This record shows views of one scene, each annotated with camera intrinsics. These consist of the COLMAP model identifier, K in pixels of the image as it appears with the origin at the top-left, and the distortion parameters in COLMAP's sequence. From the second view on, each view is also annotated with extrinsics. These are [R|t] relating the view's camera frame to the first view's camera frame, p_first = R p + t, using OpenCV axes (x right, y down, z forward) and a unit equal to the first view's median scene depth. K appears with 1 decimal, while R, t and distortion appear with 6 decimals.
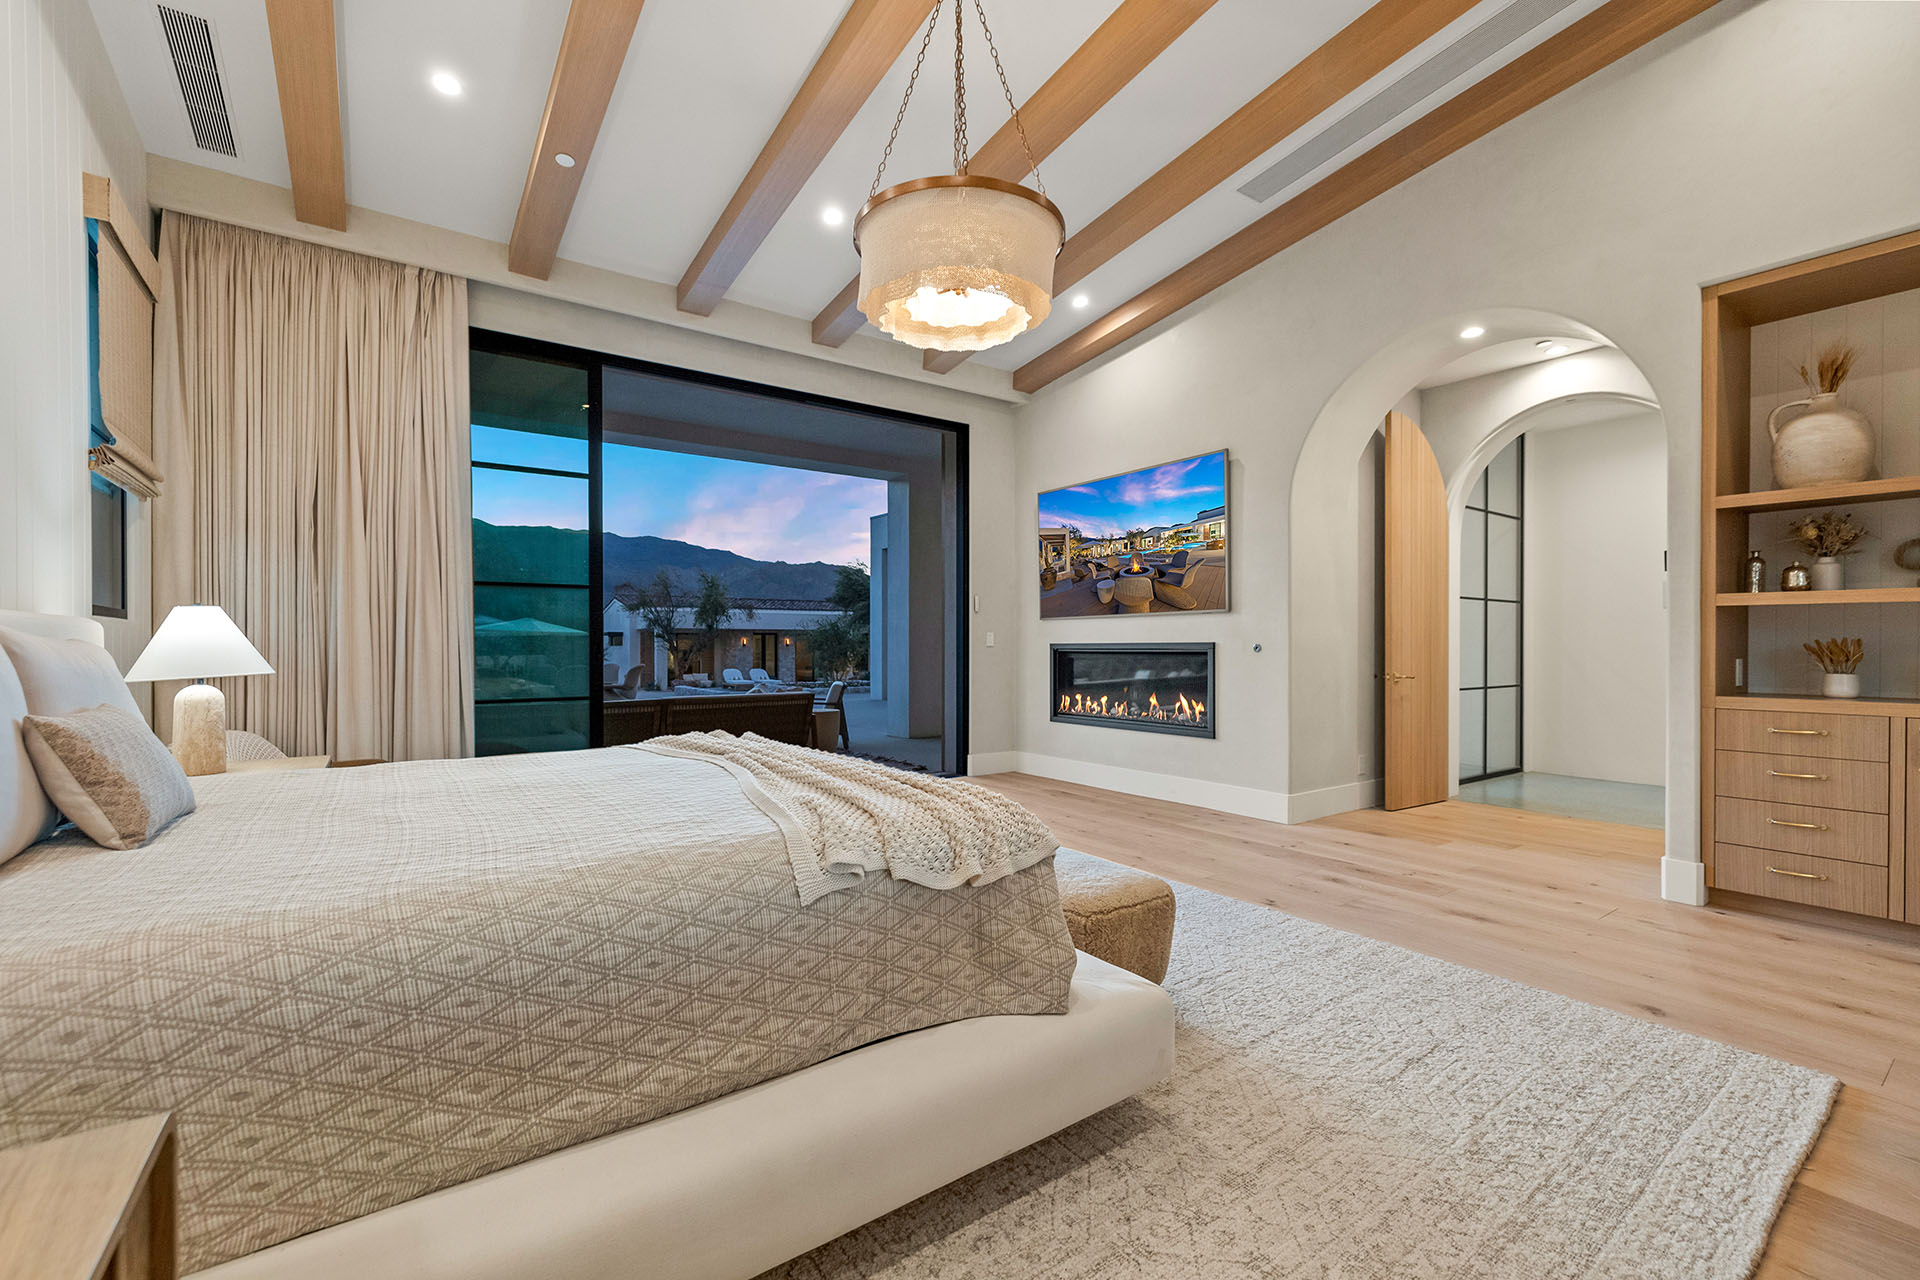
lens RADIAL K [[810.4, 0, 960.9], [0, 810.4, 652.4], [0, 0, 1]] dist [-0.000147, -0.000146]
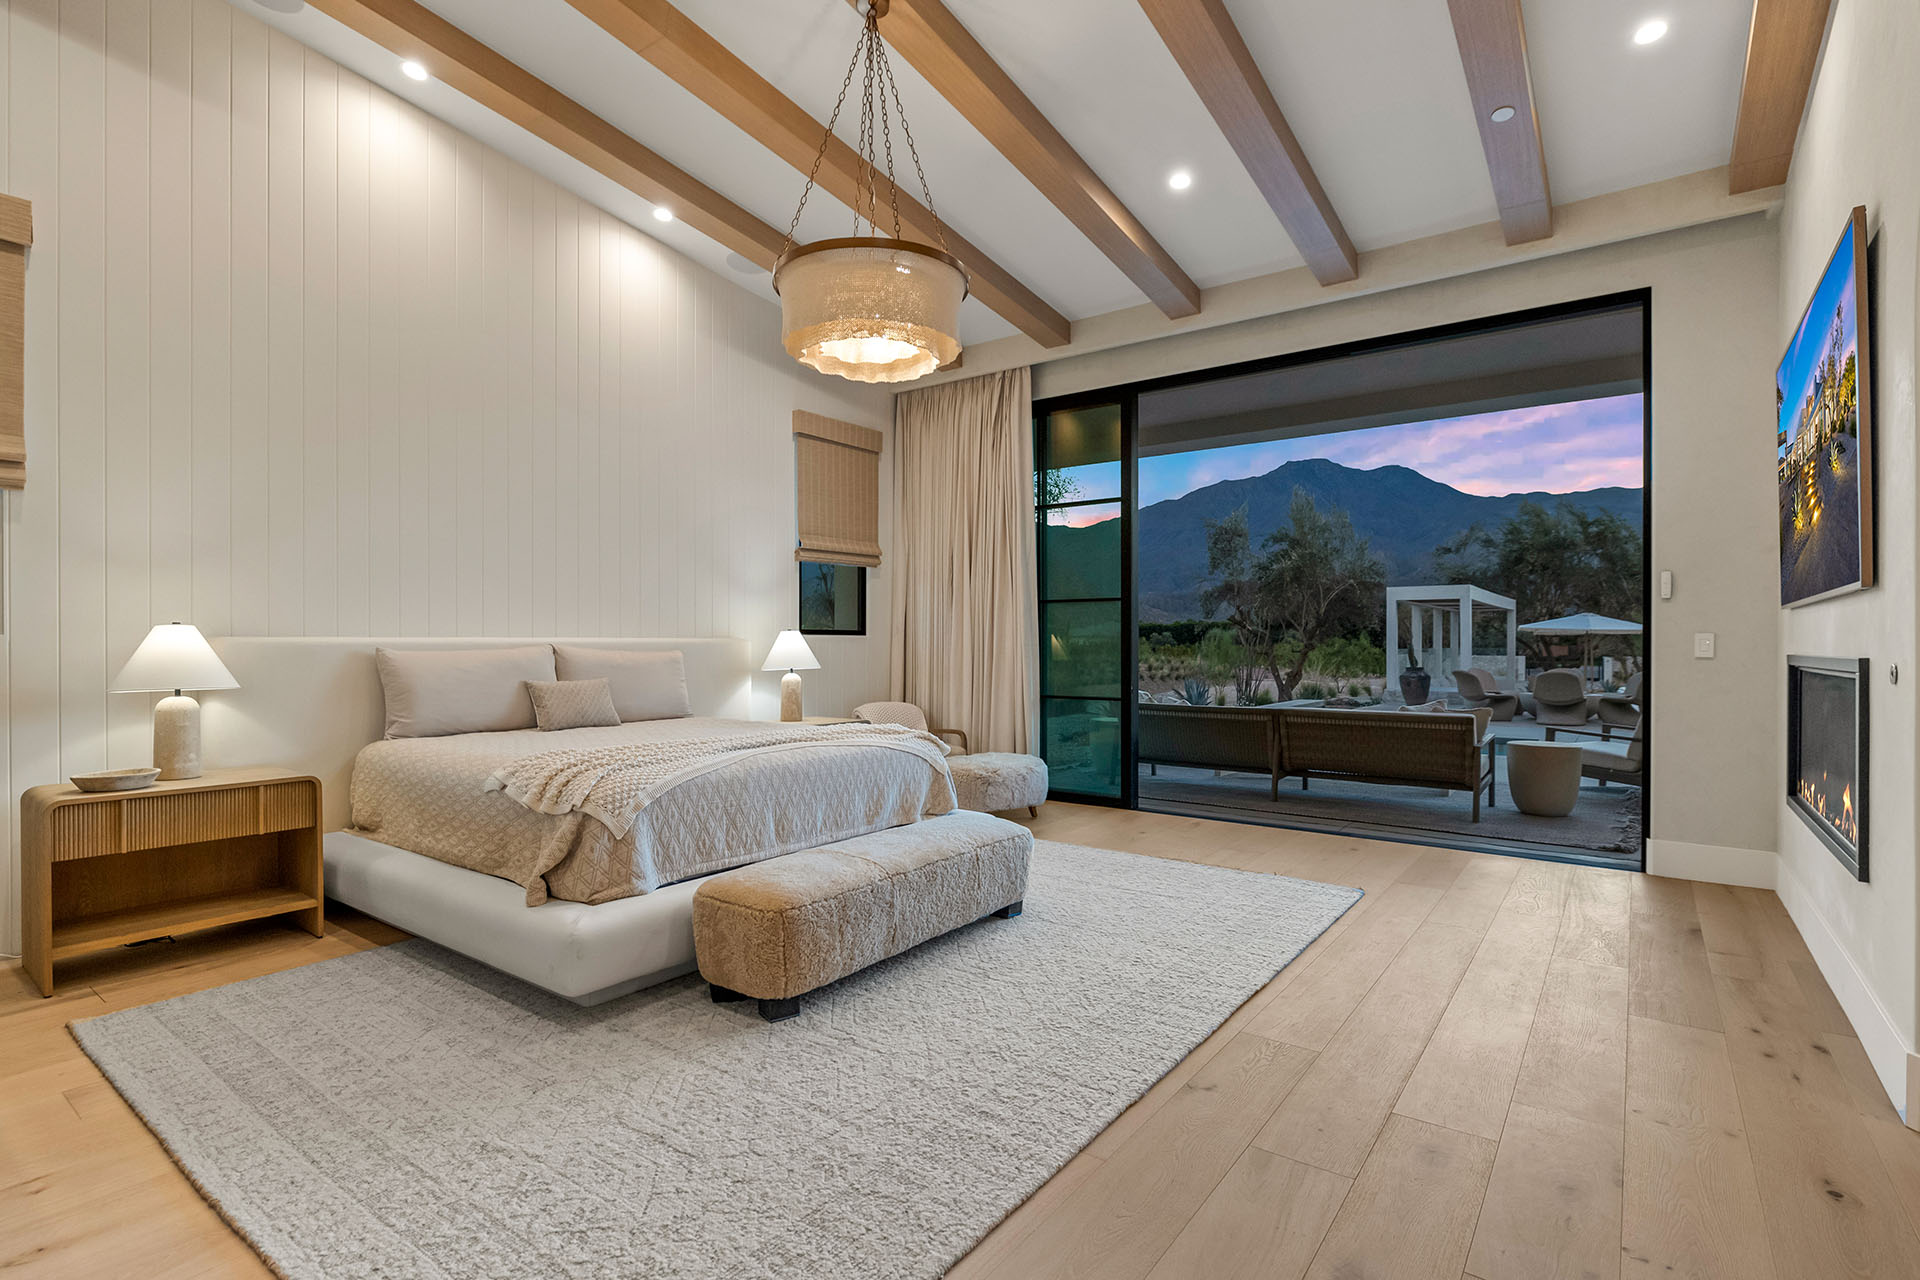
lens RADIAL K [[909.7, 0, 964.5], [0, 909.7, 643.8], [0, 0, 1]] dist [-0.000466, 0.000245]
pose [[0.306151, 0.004679, -0.951971, 1.025974], [-0.008121, 0.999964, 0.002303, -0.029880], [0.951948, 0.007026, 0.306178, 0.641512]]
